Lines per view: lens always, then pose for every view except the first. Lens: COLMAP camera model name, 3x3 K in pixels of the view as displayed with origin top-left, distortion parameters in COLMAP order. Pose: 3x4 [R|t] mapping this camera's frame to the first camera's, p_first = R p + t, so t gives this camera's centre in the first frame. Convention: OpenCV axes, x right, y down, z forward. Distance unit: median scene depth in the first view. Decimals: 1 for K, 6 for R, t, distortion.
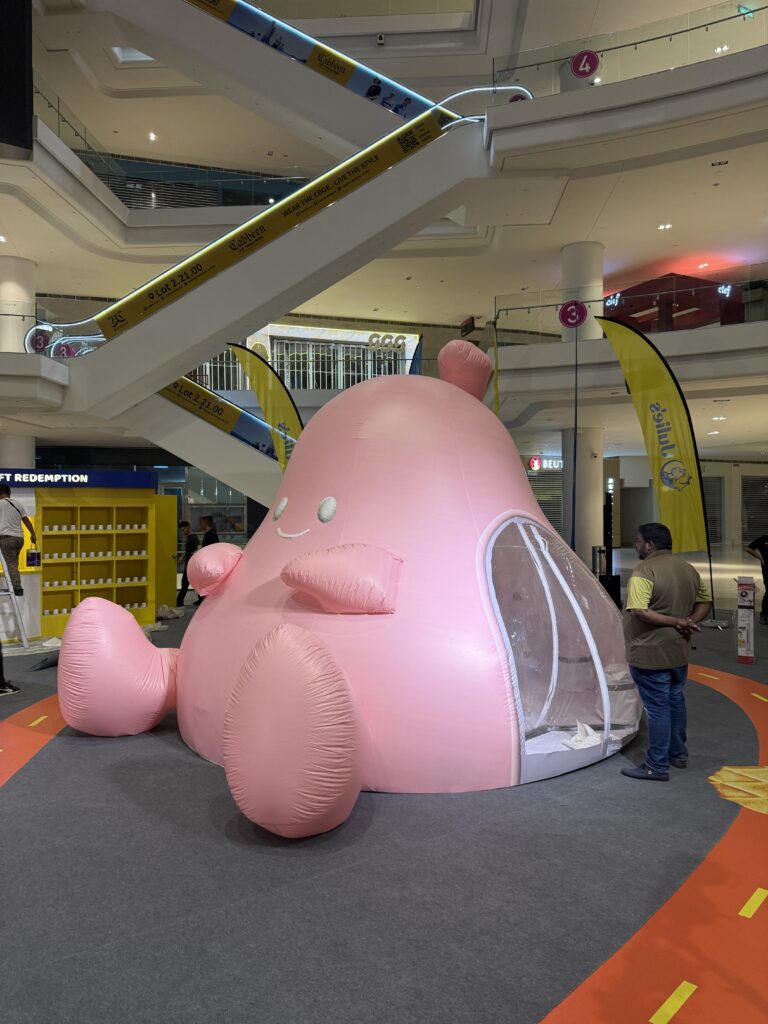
lens RADIAL K [[722.0, 0, 374.2], [0, 722.0, 504.2], [0, 0, 1]] dist [0.043415, -0.023208]
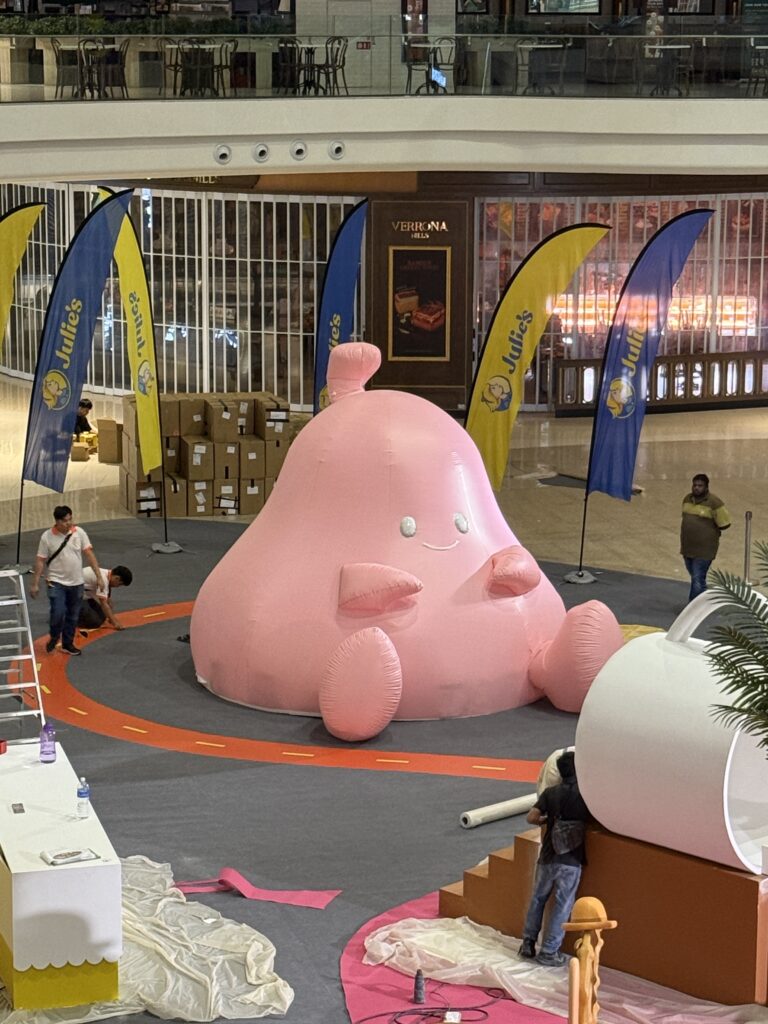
lens RADIAL K [[2608.6, 0, 390.7], [0, 2608.6, 510.3], [0, 0, 1]] dist [0.096720, 0.000000]
pose [[0.372557, -0.153871, 0.915164, -1.231254], [-0.034379, 0.983193, 0.179305, -0.242971], [-0.927372, -0.098264, 0.361005, -0.178358]]
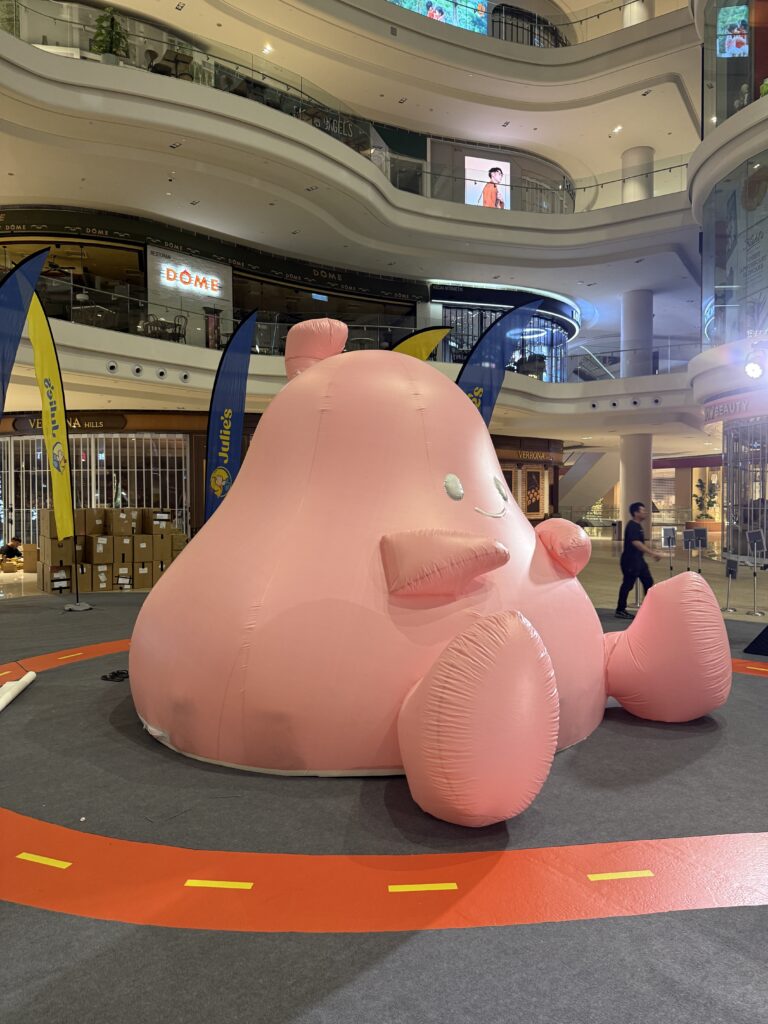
lens RADIAL K [[722.0, 0, 385.6], [0, 722.0, 504.8], [0, 0, 1]] dist [0.043415, -0.023208]
pose [[0.047147, 0.010652, 0.998831, -0.290401], [-0.017446, 0.999799, -0.009839, 0.012371], [-0.998736, -0.016962, 0.047324, 0.302948]]
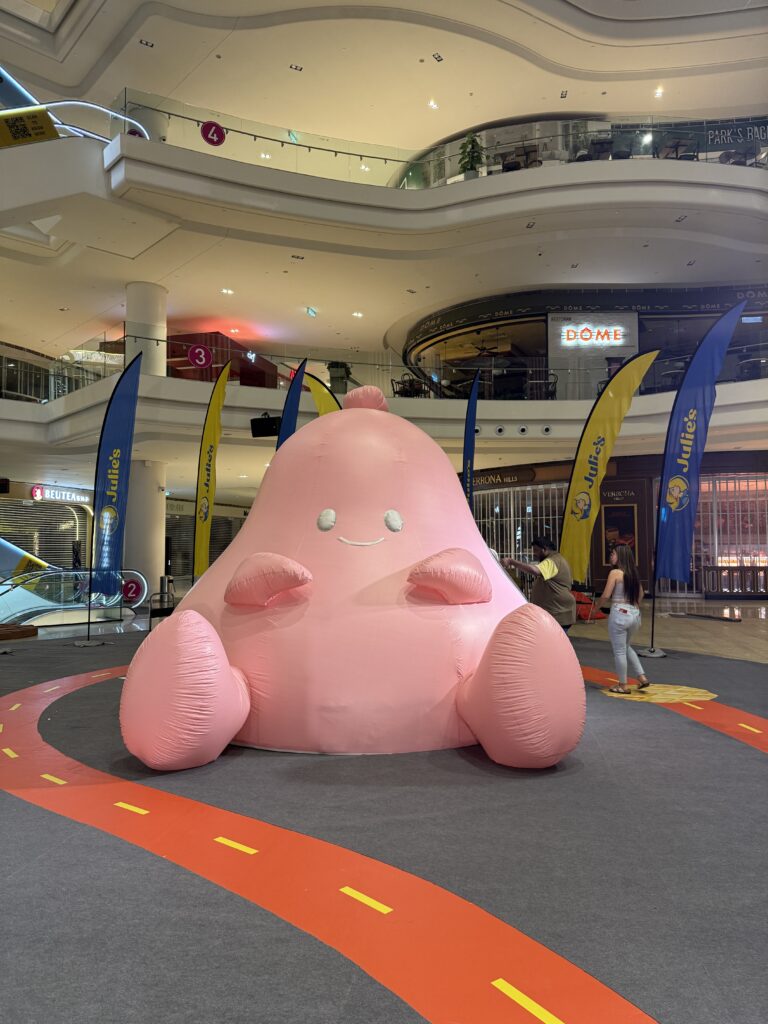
lens RADIAL K [[722.0, 0, 377.1], [0, 722.0, 509.6], [0, 0, 1]] dist [0.043415, -0.023208]
pose [[0.732062, 0.056605, 0.678882, -0.220782], [-0.025444, 0.998118, -0.055786, 0.015205], [-0.680762, 0.023566, 0.732125, 0.039961]]
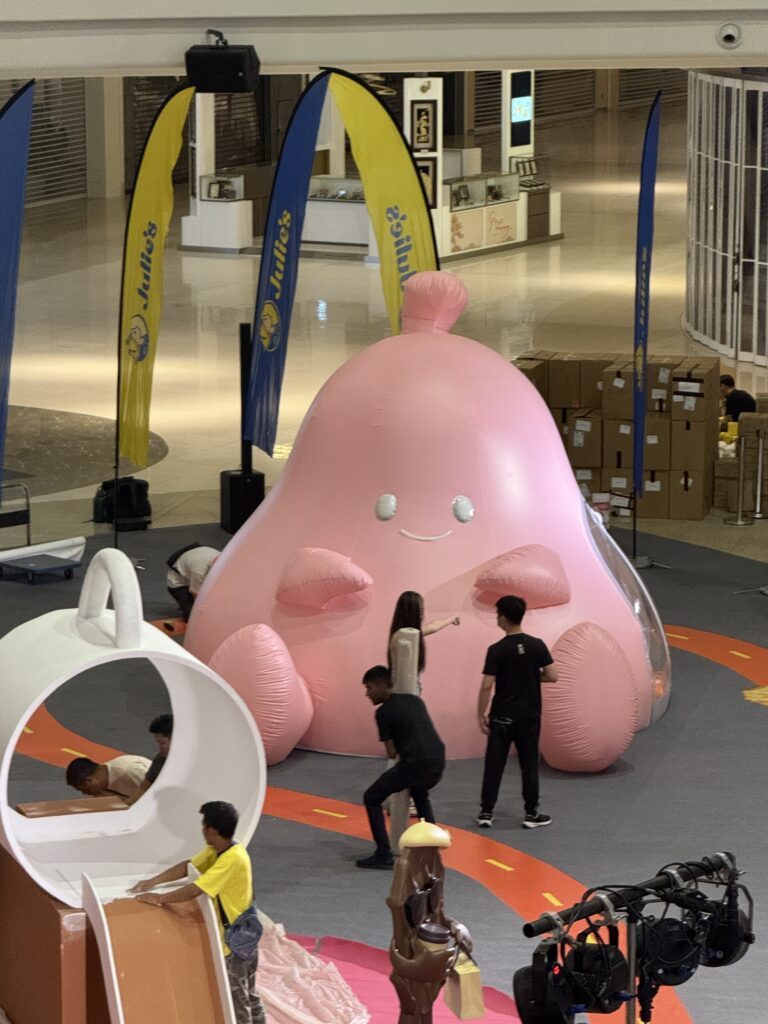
lens RADIAL K [[3821.8, 0, 378.7], [0, 3821.8, 512.9], [0, 0, 1]] dist [0.166923, 0.000000]
pose [[0.763790, -0.091897, 0.638890, -0.974959], [-0.029180, 0.983885, 0.176405, -0.258808], [-0.644805, -0.153380, 0.748800, -0.825619]]
